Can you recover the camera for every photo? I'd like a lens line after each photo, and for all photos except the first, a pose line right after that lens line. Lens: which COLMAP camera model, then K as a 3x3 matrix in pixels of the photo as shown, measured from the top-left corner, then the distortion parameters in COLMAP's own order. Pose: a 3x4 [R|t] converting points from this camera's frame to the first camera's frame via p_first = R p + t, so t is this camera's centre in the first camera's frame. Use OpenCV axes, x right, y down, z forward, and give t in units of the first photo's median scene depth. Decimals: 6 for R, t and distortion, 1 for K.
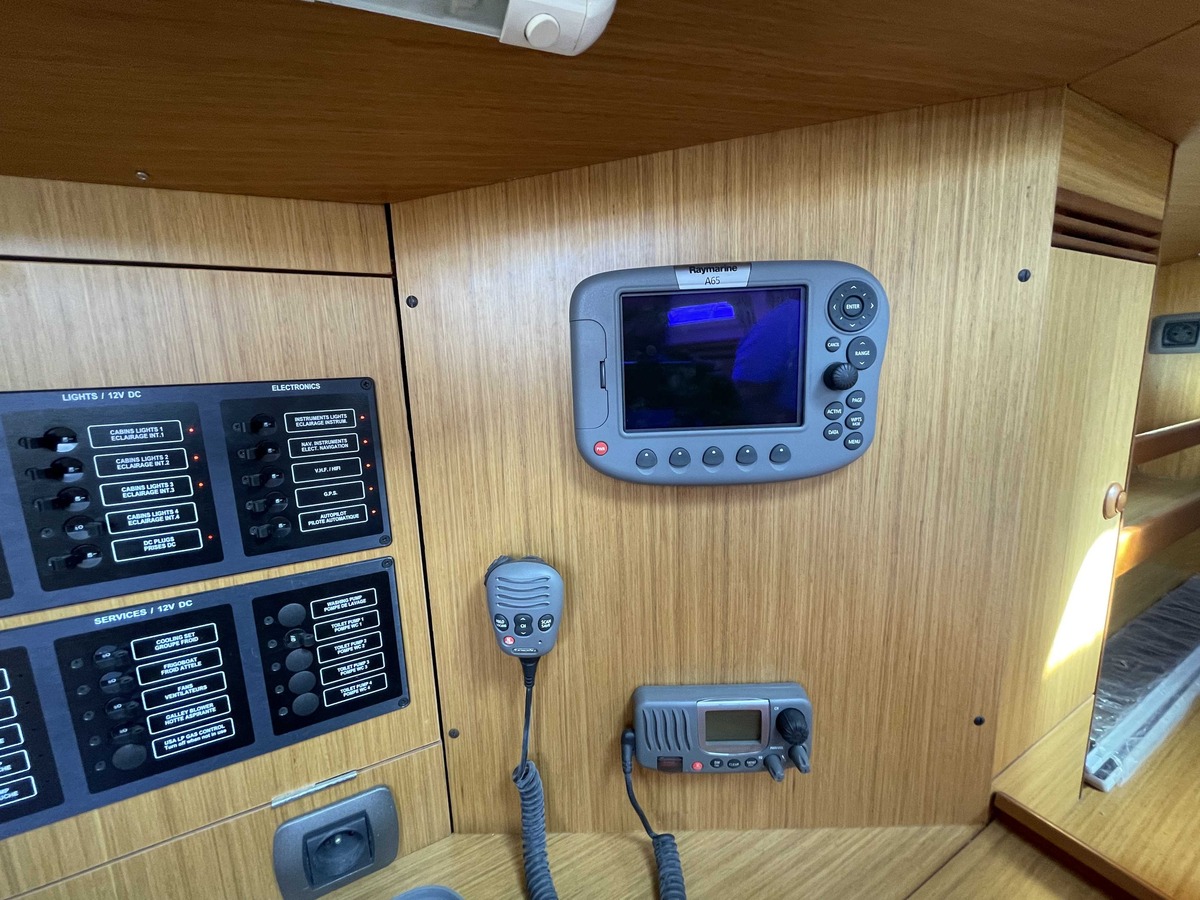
lens RADIAL K [[485.4, 0, 600.0], [0, 485.4, 450.0], [0, 0, 1]] dist [-0.003215, 0.000092]
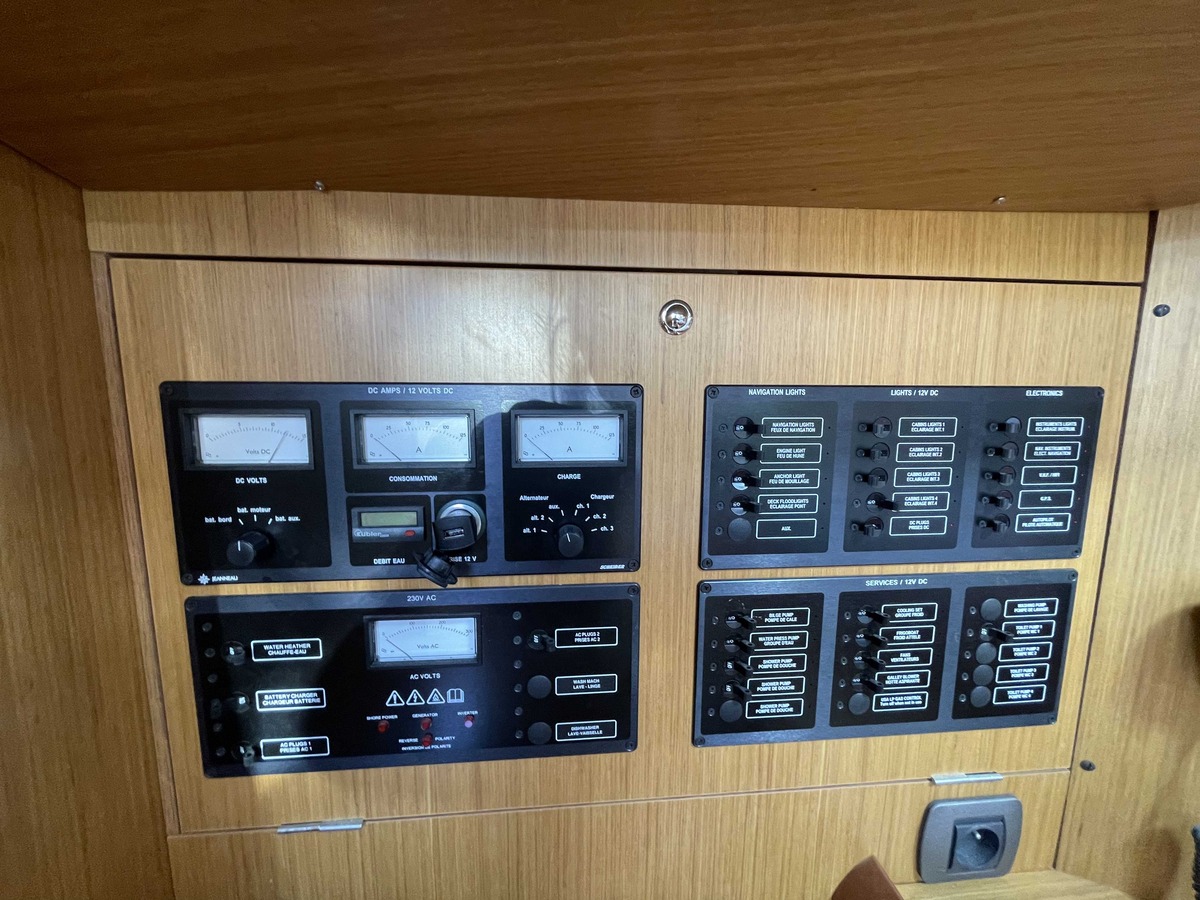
lens RADIAL K [[485.4, 0, 600.0], [0, 485.4, 450.0], [0, 0, 1]] dist [-0.003215, 0.000092]
pose [[0.921315, 0.096803, -0.376574, -1.057209], [-0.104055, 0.994571, 0.001088, 0.085270], [0.374635, 0.038182, 0.926386, -0.299530]]
